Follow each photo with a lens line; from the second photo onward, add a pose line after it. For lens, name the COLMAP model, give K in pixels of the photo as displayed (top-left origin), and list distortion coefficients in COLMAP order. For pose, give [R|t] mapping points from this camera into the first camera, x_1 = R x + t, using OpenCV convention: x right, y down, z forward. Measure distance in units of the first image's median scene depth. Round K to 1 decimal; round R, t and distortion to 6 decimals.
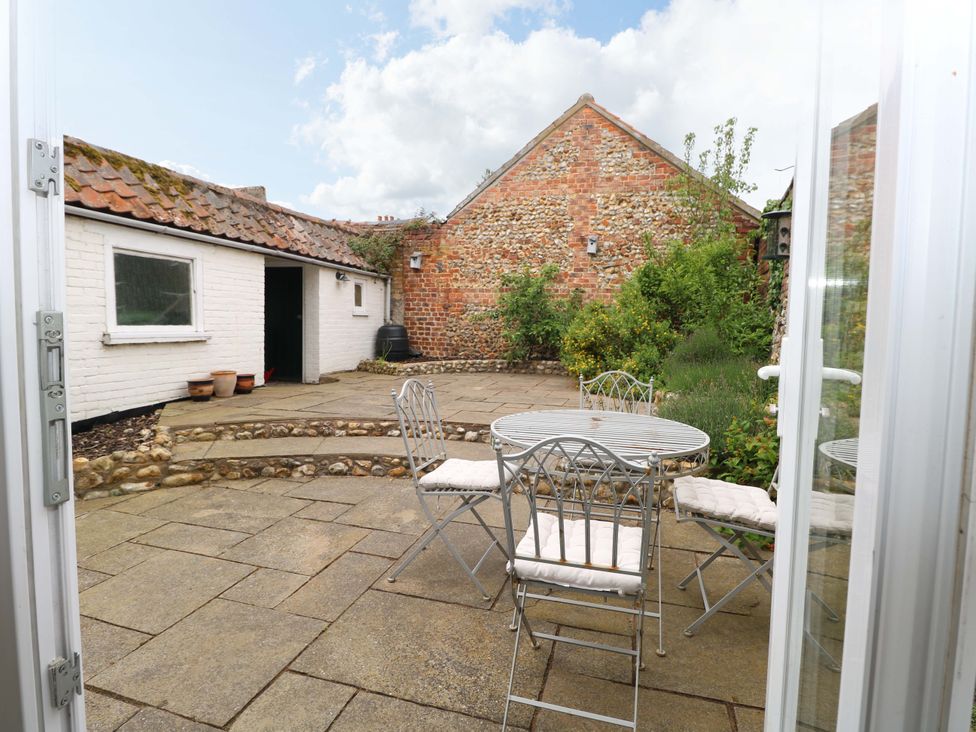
lens RADIAL K [[523.9, 0, 482.3], [0, 523.9, 344.4], [0, 0, 1]] dist [-0.022811, -0.001293]
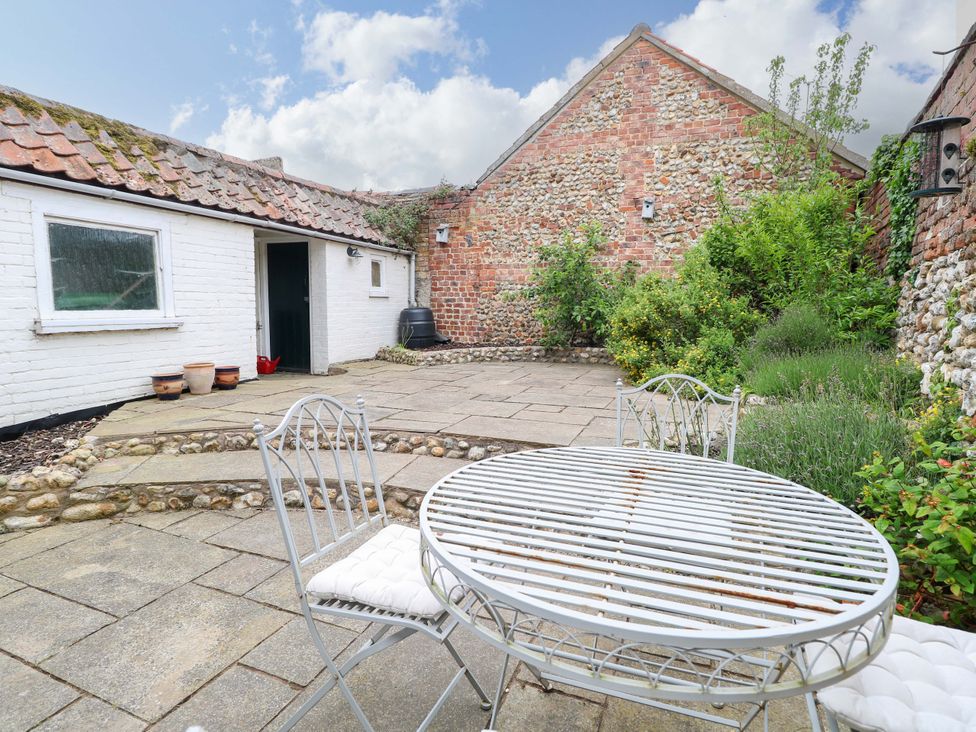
lens RADIAL K [[523.9, 0, 485.4], [0, 523.9, 349.7], [0, 0, 1]] dist [-0.022811, -0.001293]
pose [[0.994985, -0.003811, -0.099949, 0.048856], [0.008077, 0.999072, 0.042312, -0.003001], [0.099695, -0.042907, 0.994092, 0.194353]]
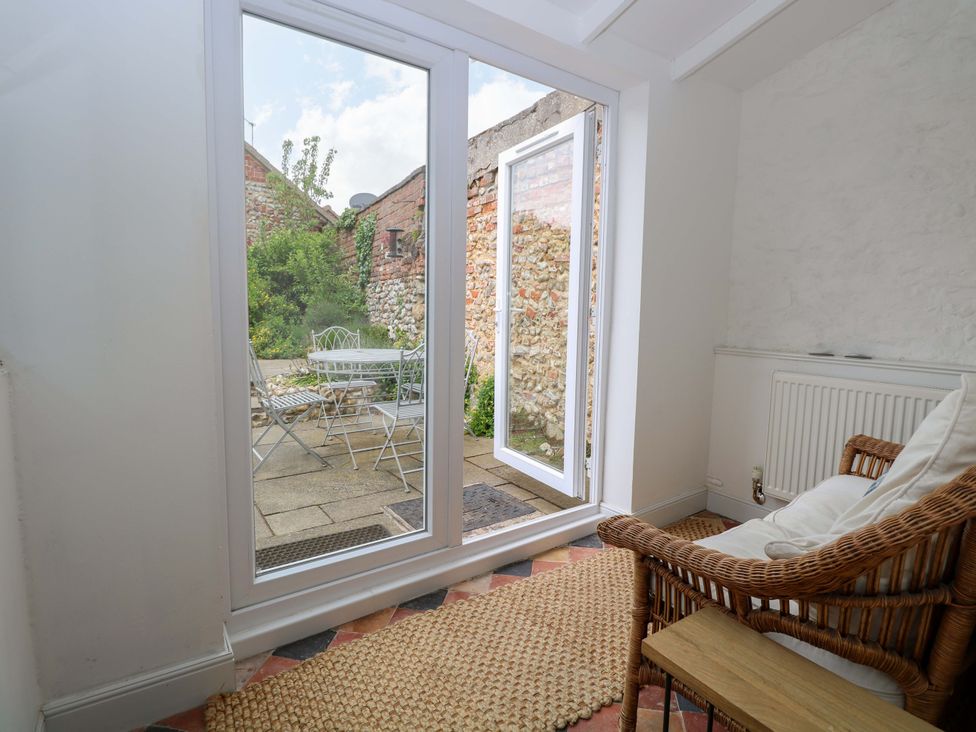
lens RADIAL K [[523.9, 0, 485.8], [0, 523.9, 360.2], [0, 0, 1]] dist [-0.022811, -0.001293]
pose [[0.606867, -0.086167, 0.790119, -0.362673], [0.029402, 0.995859, 0.086021, 0.016005], [-0.794259, -0.028972, 0.606888, -0.141548]]
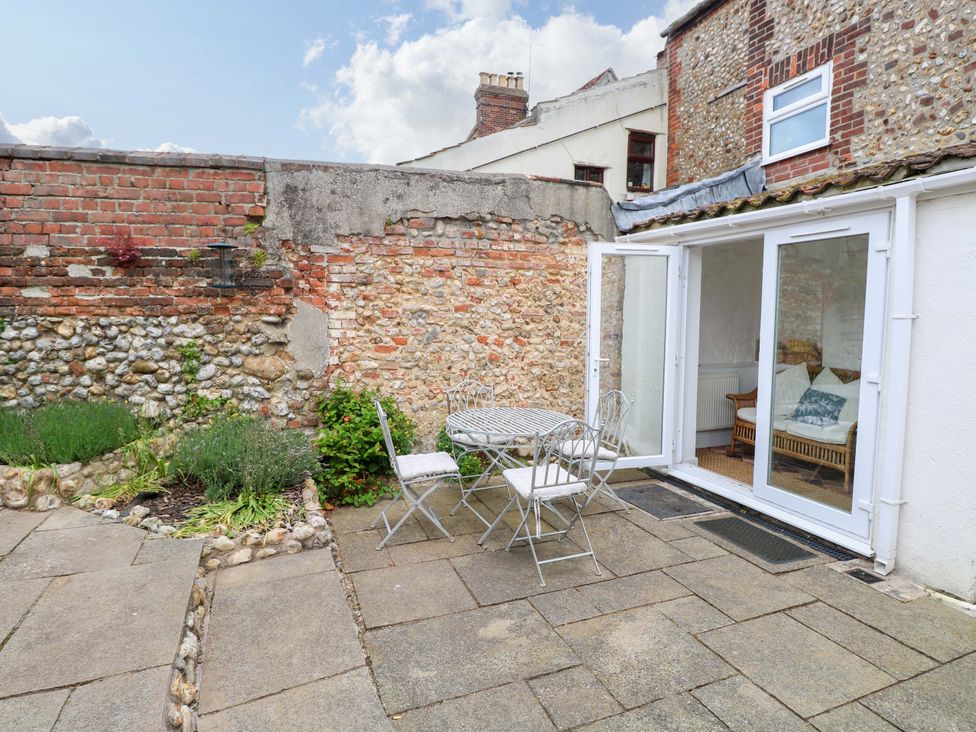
lens RADIAL K [[523.9, 0, 490.8], [0, 523.9, 362.8], [0, 0, 1]] dist [-0.022811, -0.001293]
pose [[-0.645245, -0.082442, 0.759514, -0.373293], [0.023720, 0.991519, 0.127775, -0.084100], [-0.763607, 0.100462, -0.637818, 0.803198]]
